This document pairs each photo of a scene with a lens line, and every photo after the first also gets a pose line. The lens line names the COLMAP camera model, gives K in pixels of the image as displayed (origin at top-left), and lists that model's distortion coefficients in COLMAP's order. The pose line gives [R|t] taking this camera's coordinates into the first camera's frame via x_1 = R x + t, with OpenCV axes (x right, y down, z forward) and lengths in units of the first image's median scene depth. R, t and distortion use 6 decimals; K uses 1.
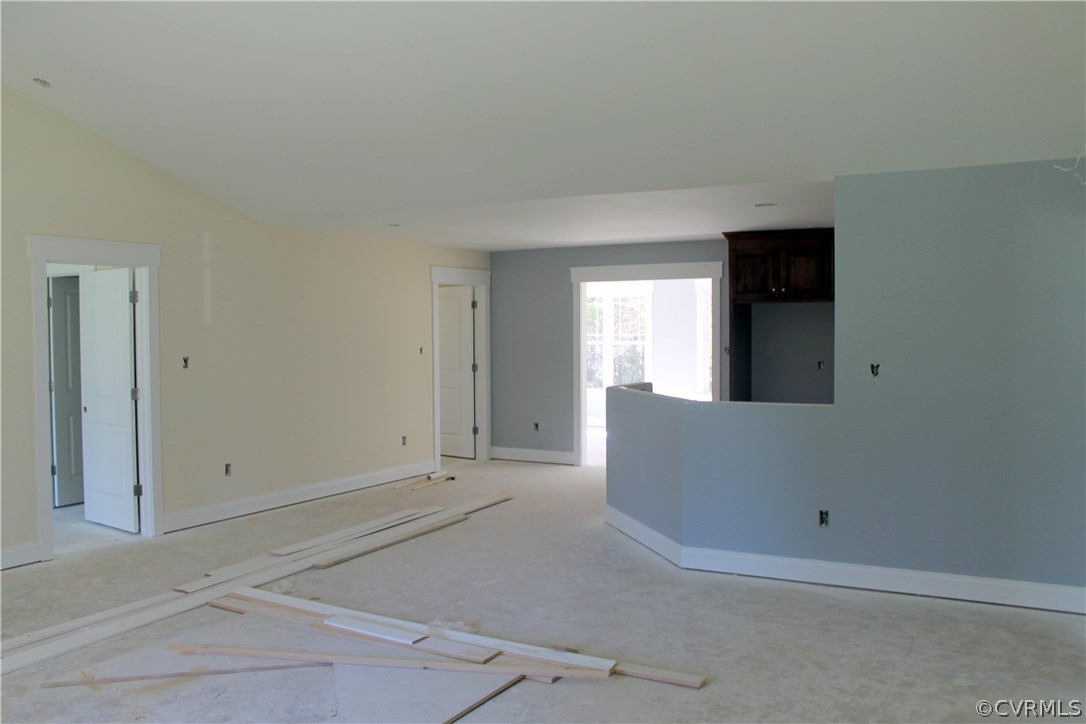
lens RADIAL K [[905.1, 0, 508.3], [0, 905.1, 364.2], [0, 0, 1]] dist [-0.110306, 0.002905]
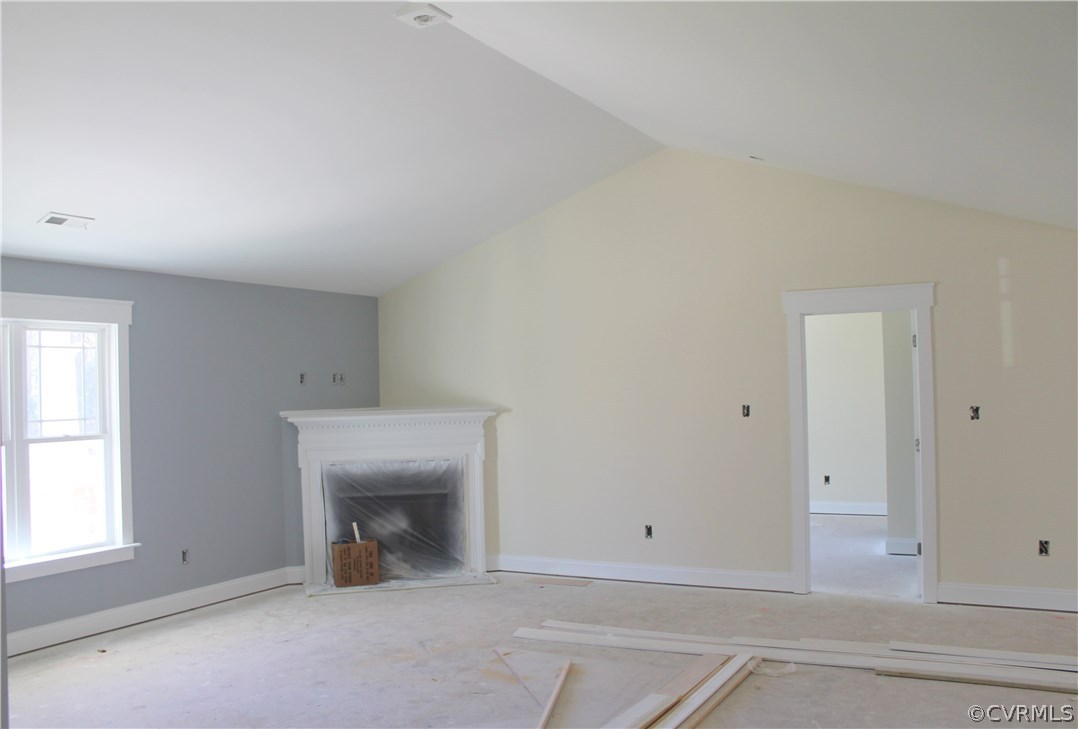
lens RADIAL K [[894.3, 0, 539.0], [0, 894.3, 364.5], [0, 0, 1]] dist [-0.108245, -0.000615]
pose [[0.034760, -0.020715, -0.999181, 0.661452], [-0.009747, 0.999731, -0.021066, -0.037632], [0.999348, 0.010471, 0.034549, 0.770448]]
